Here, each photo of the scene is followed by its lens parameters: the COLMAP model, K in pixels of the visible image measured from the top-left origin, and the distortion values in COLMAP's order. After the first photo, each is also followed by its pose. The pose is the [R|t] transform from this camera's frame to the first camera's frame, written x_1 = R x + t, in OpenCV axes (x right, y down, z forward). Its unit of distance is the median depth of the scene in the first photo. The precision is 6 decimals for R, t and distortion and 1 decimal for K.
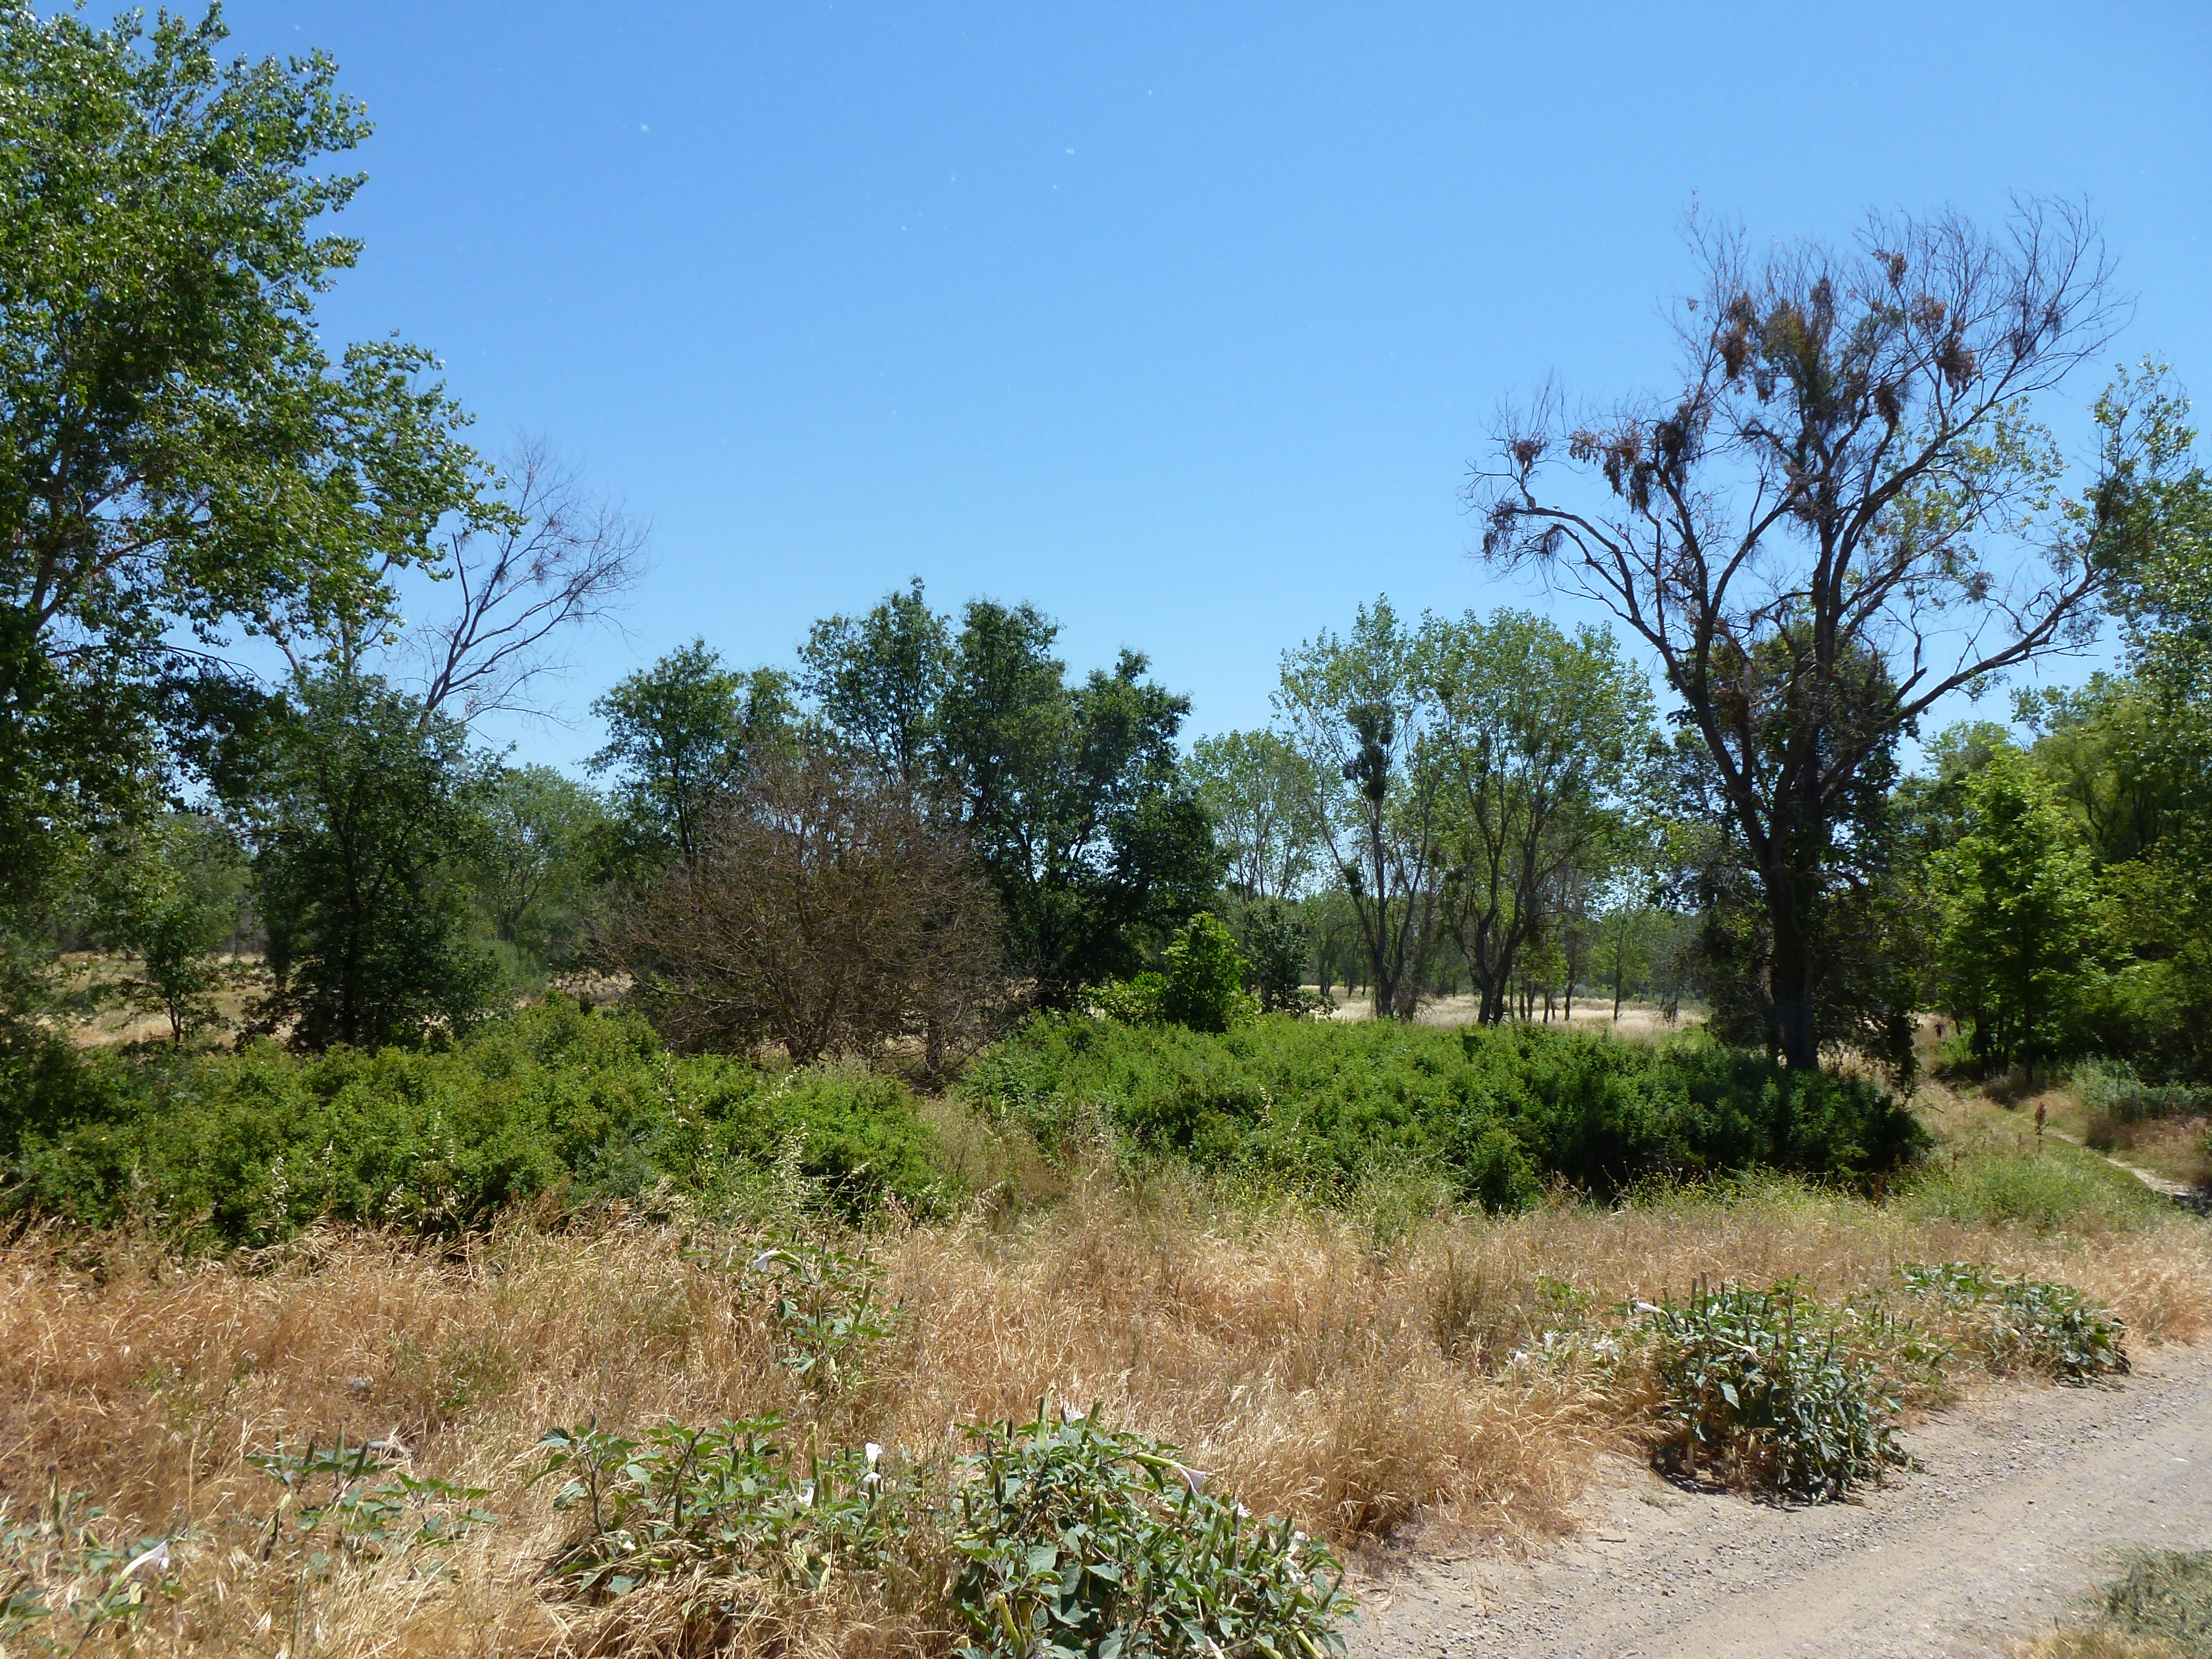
lens RADIAL K [[1642.2, 0, 1106.0], [0, 1642.2, 829.5], [0, 0, 1]] dist [-0.004276, -0.053909]
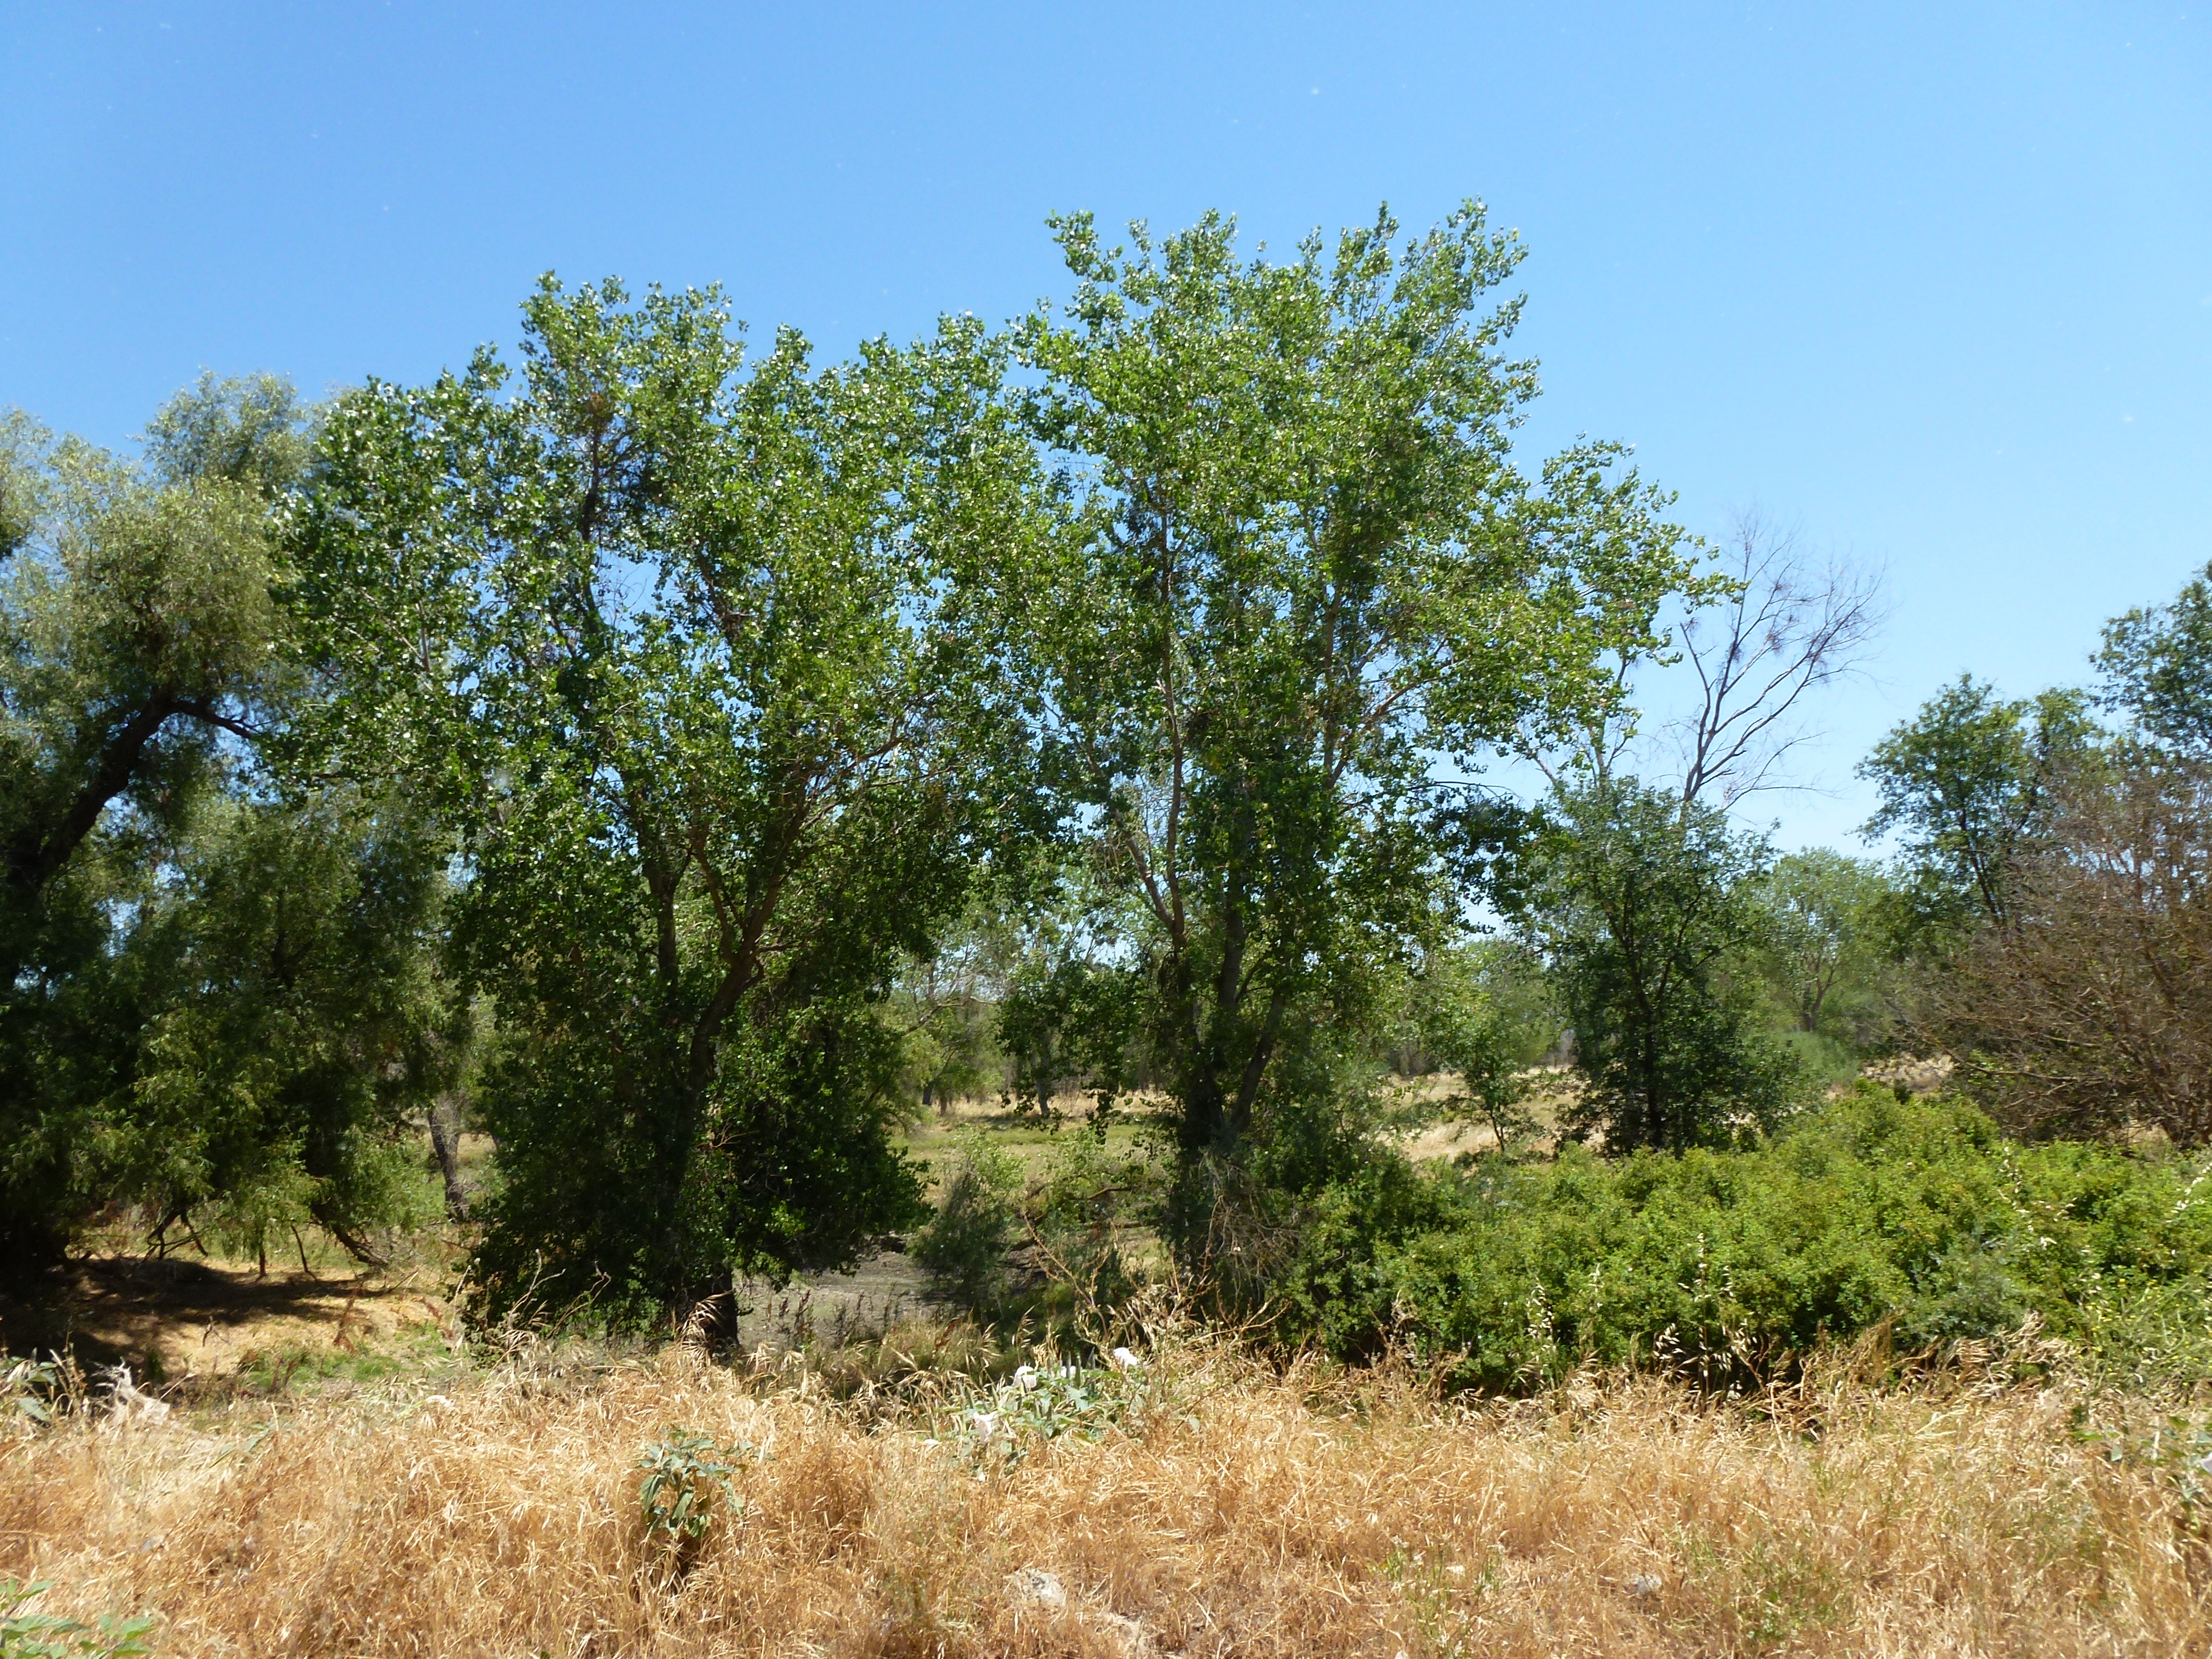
lens RADIAL K [[1608.5, 0, 1108.7], [0, 1608.5, 836.7], [0, 0, 1]] dist [-0.058359, 0.029466]
pose [[0.717496, -0.163173, -0.677180, -0.018533], [0.122719, 0.986580, -0.107701, 0.009741], [0.685667, -0.005828, 0.727892, 0.075266]]
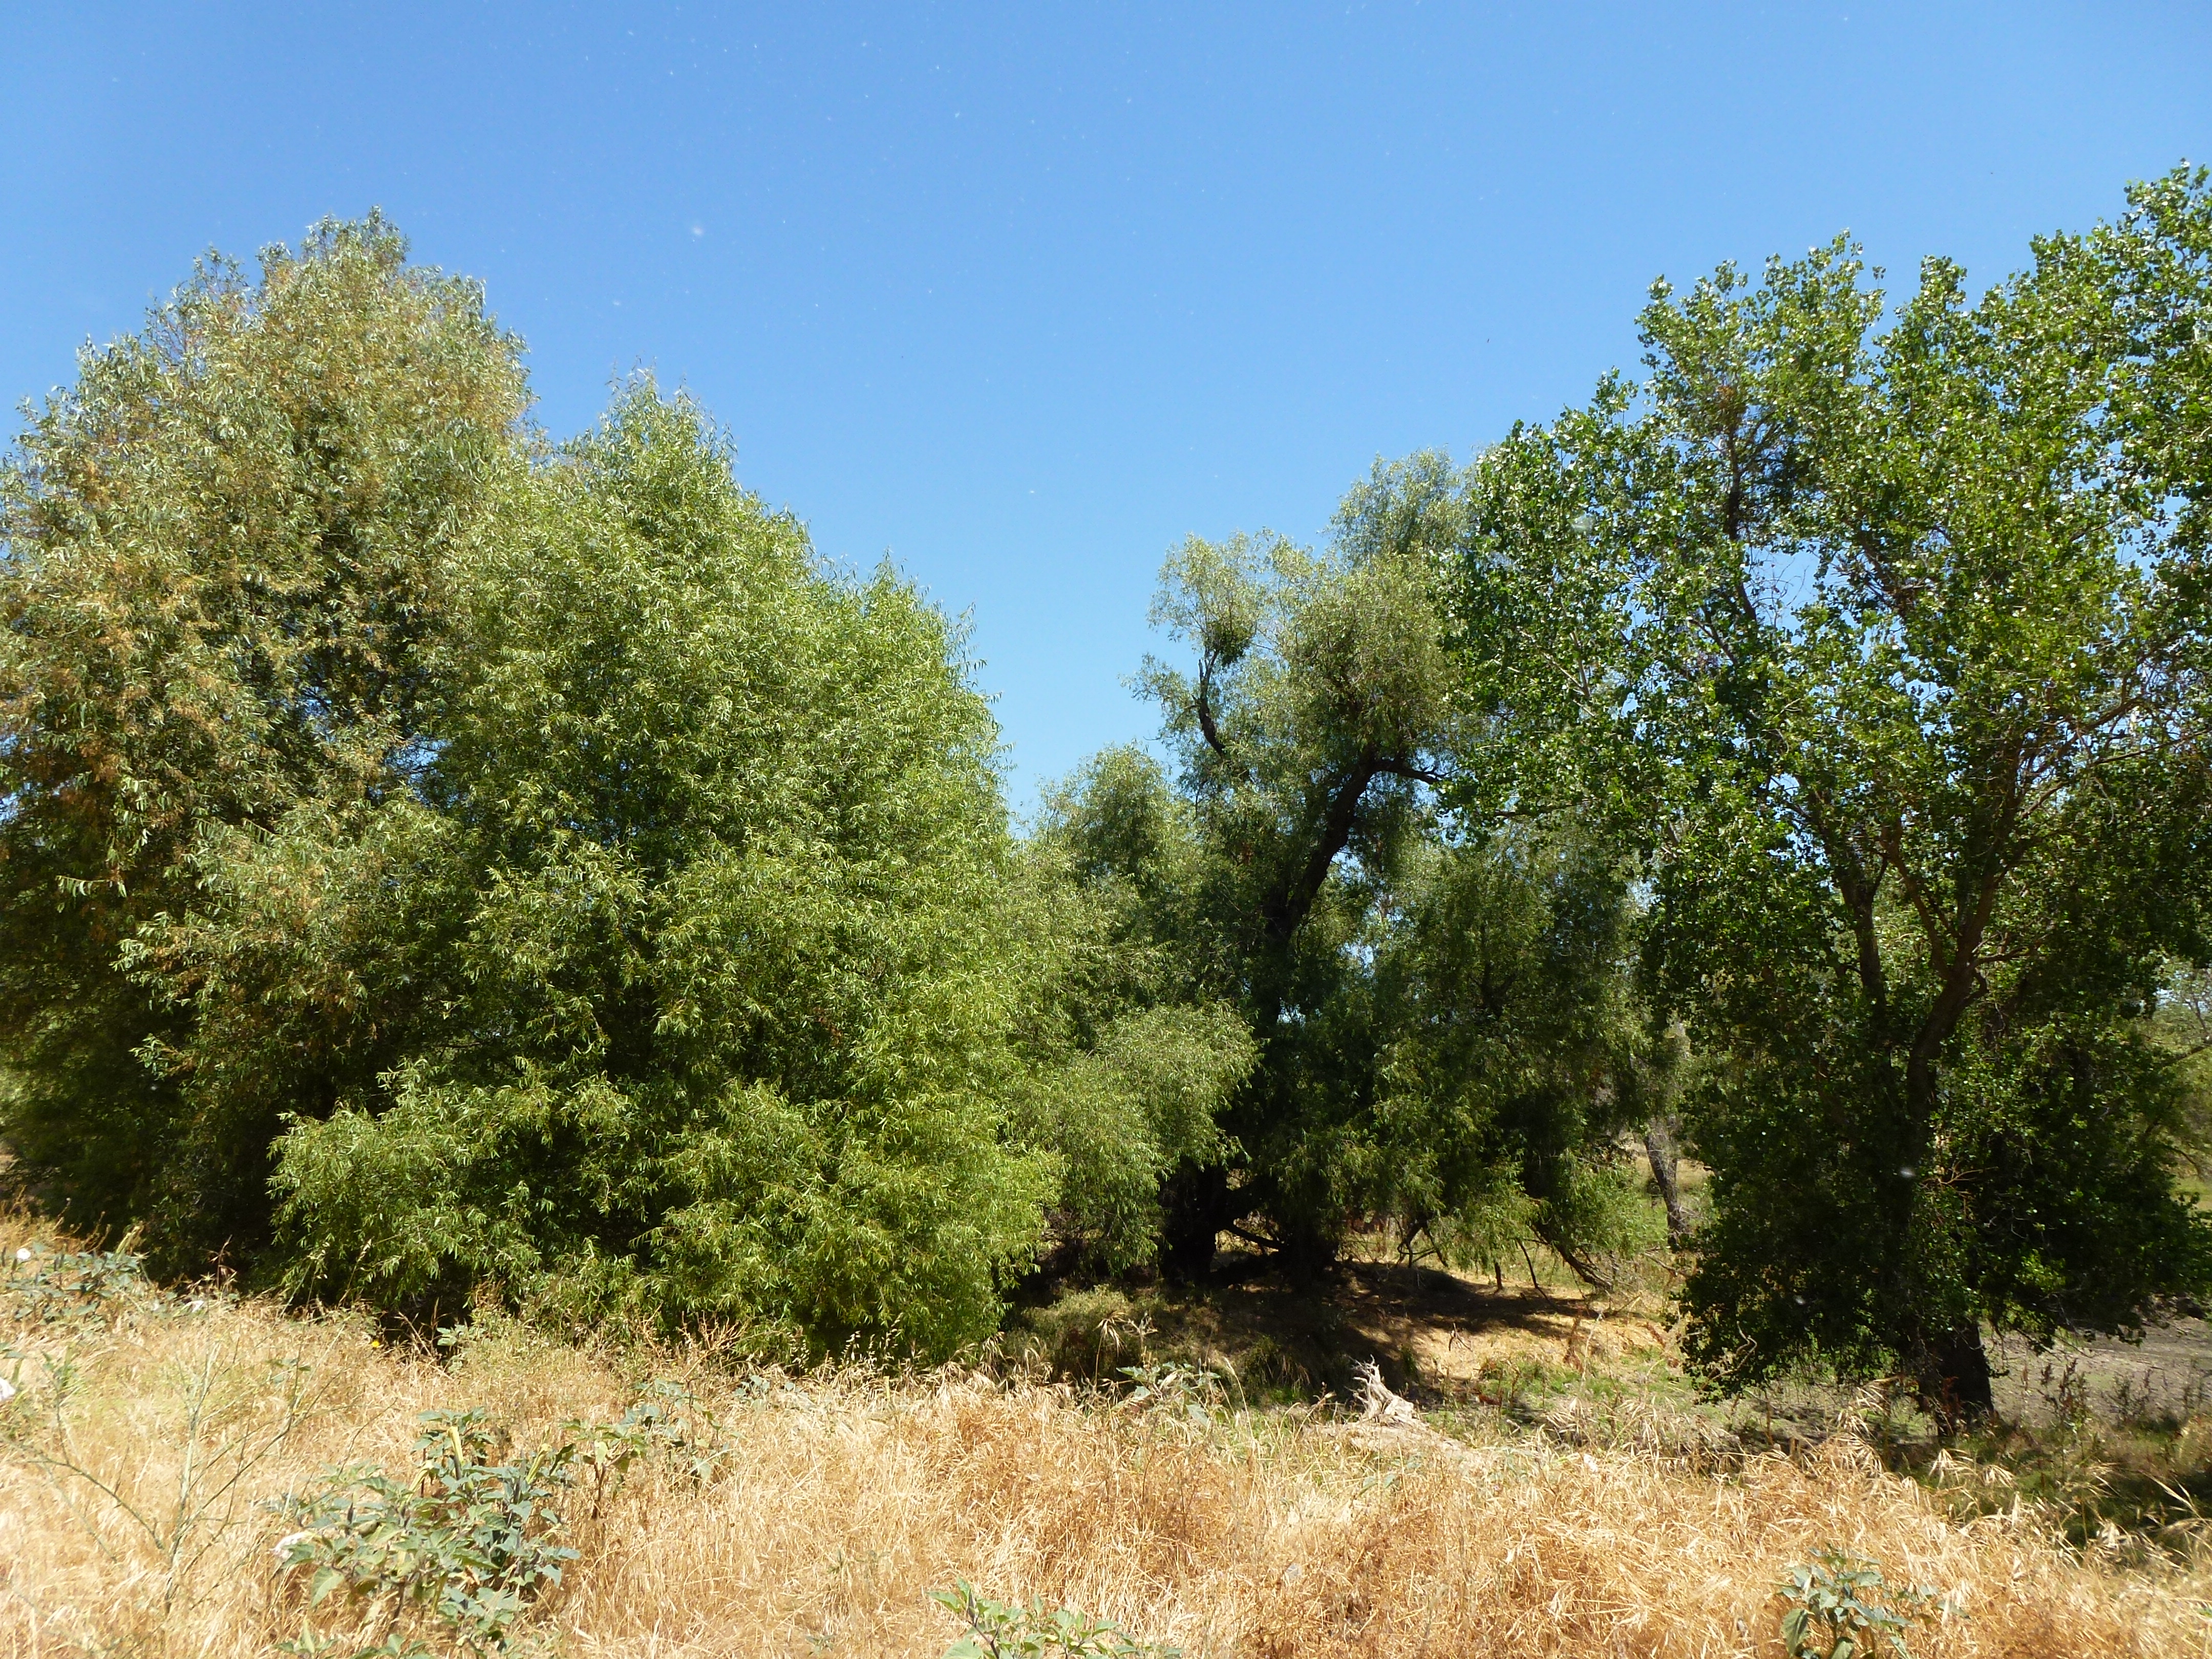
lens RADIAL K [[1608.5, 0, 1108.7], [0, 1608.5, 836.7], [0, 0, 1]] dist [-0.058359, 0.029466]
pose [[0.079692, -0.215709, -0.973200, -0.065417], [0.100683, 0.973054, -0.207432, 0.012645], [0.991722, -0.081454, 0.099263, 0.126438]]
